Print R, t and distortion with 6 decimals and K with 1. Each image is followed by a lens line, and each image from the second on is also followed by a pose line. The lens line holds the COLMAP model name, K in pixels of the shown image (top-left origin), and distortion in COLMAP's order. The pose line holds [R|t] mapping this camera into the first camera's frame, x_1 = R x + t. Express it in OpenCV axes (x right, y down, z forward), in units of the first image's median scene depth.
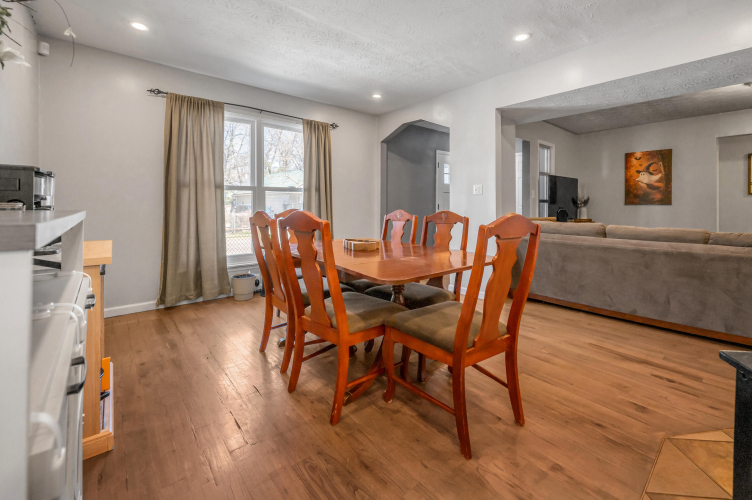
lens RADIAL K [[308.0, 0, 370.2], [0, 308.0, 210.9], [0, 0, 1]] dist [0.000661, 0.000081]
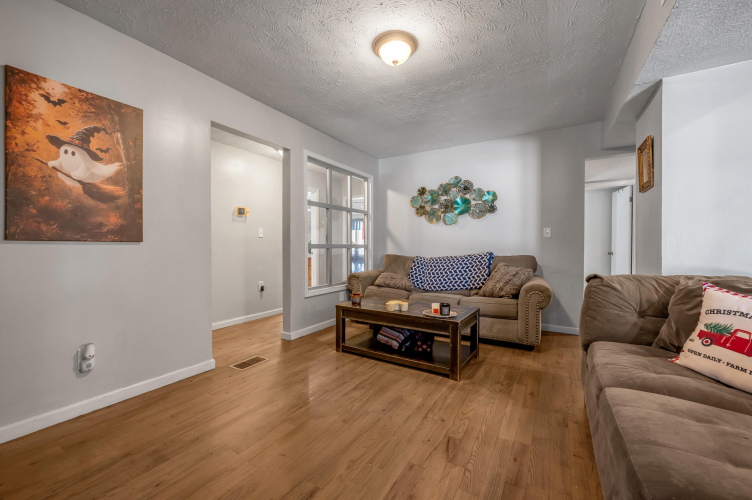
lens RADIAL K [[299.6, 0, 376.0], [0, 299.6, 250.0], [0, 0, 1]] dist [0.000329, -0.000043]
pose [[-0.348496, -0.010650, 0.937250, 0.453424], [0.019839, 0.999628, 0.018736, -0.009403], [-0.937100, 0.025124, -0.348155, 0.804436]]
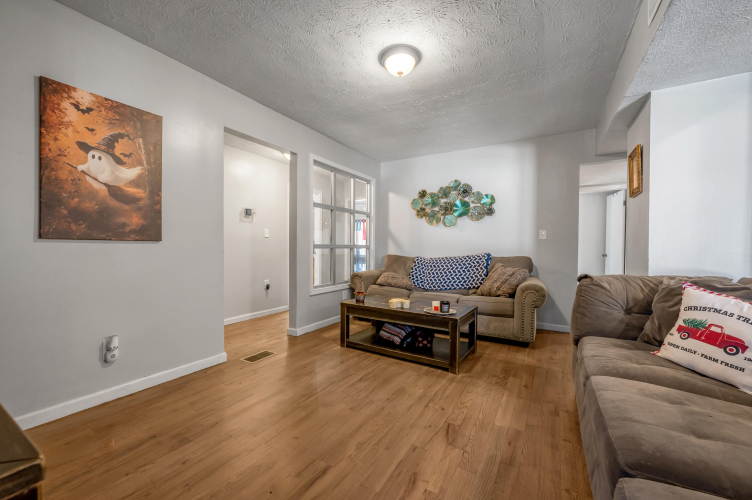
lens RADIAL K [[296.4, 0, 375.3], [0, 296.4, 251.6], [0, 0, 1]] dist [0.000025, 0.000042]
pose [[-0.349454, -0.016619, 0.936806, 0.436758], [0.013015, 0.999660, 0.022589, -0.009536], [-0.936863, 0.020086, -0.349119, 0.819635]]
